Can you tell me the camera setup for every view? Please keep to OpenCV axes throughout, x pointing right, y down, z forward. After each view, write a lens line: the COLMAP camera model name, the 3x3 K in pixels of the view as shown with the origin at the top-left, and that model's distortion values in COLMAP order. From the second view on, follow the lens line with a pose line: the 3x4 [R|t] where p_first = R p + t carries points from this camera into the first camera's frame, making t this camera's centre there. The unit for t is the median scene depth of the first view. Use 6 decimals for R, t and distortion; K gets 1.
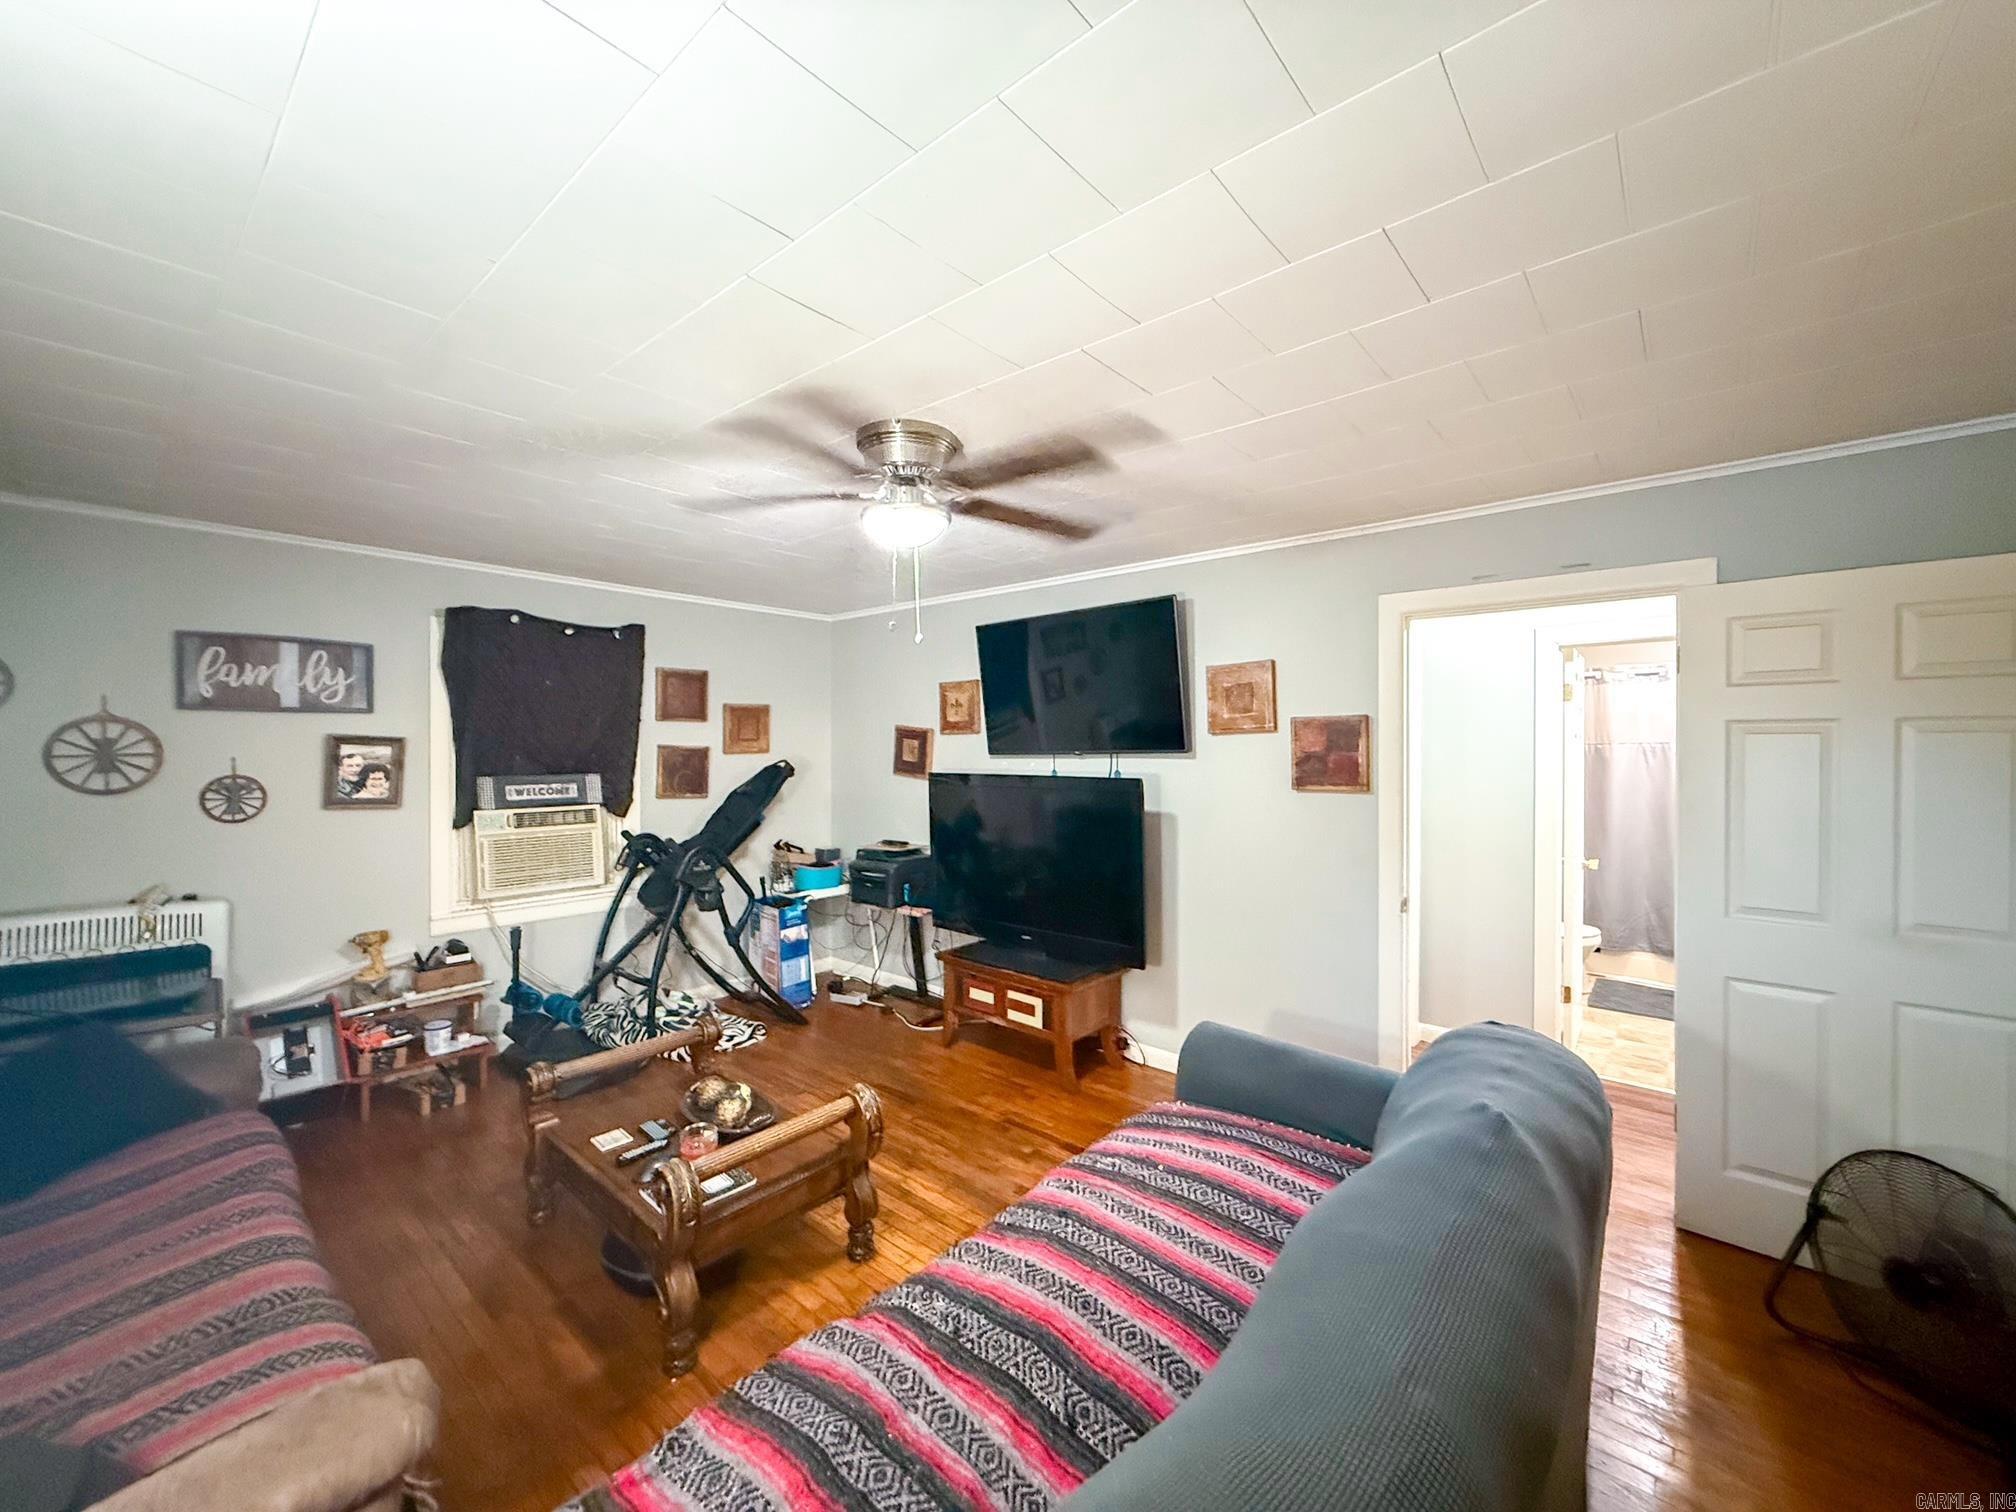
lens RADIAL K [[802.1, 0, 1004.4], [0, 802.1, 754.4], [0, 0, 1]] dist [0.002091, 0.000331]
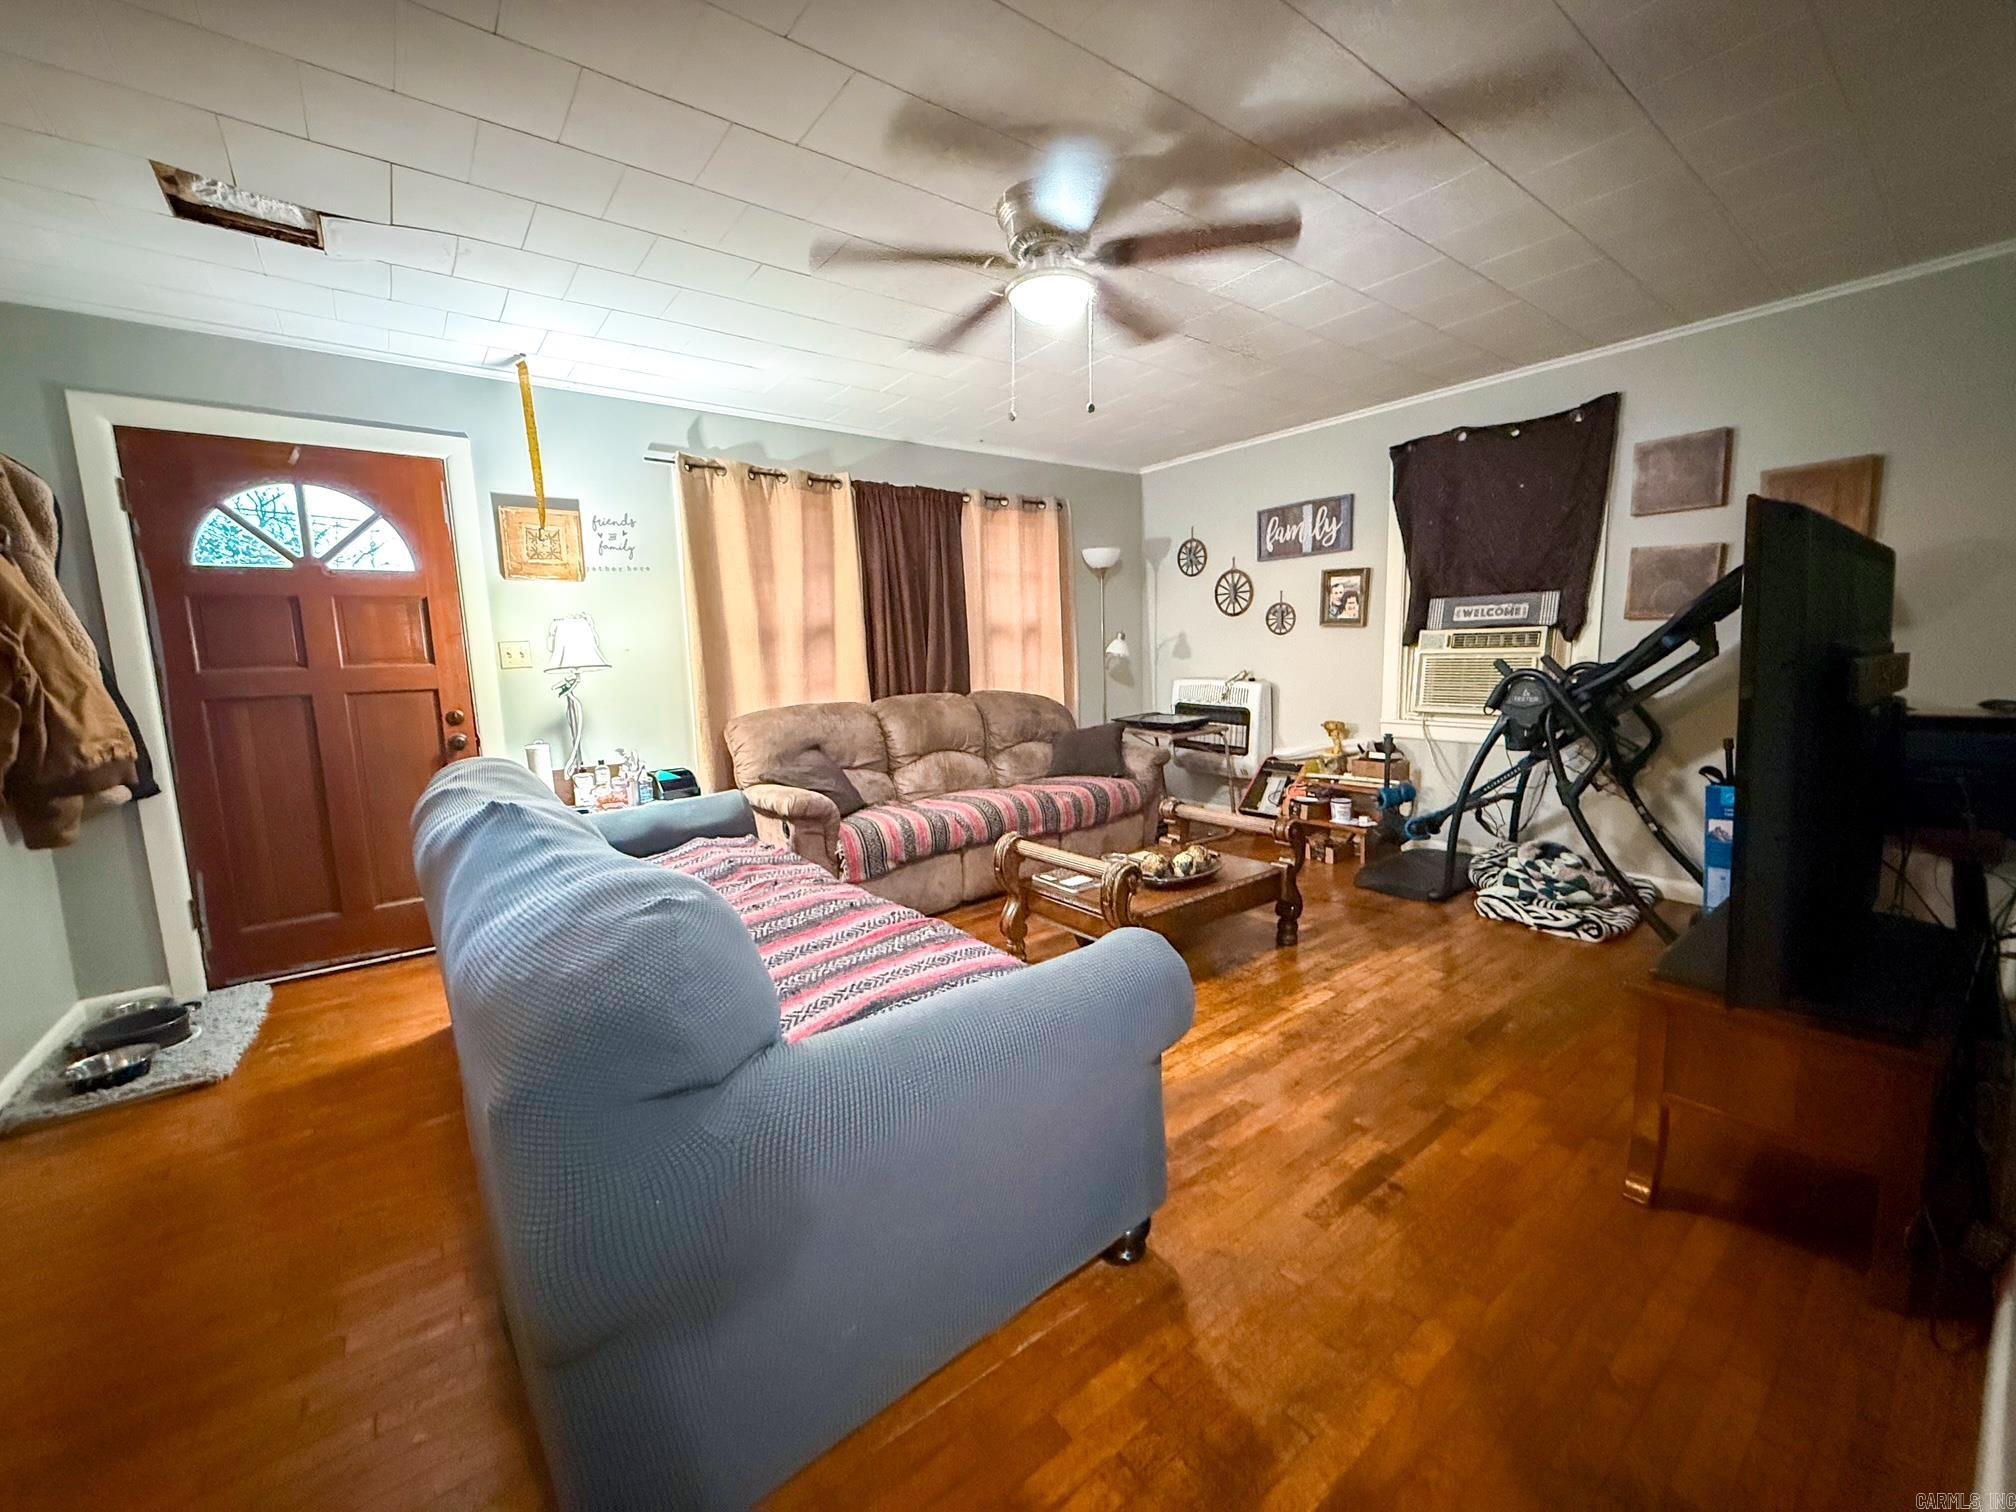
lens RADIAL K [[802.1, 0, 1008.5], [0, 802.1, 757.3], [0, 0, 1]] dist [0.002091, 0.000331]
pose [[-0.195175, 0.137779, -0.971043, 0.594723], [0.018651, 0.990426, 0.136781, 0.090489], [0.980591, 0.008586, -0.195876, 0.735768]]
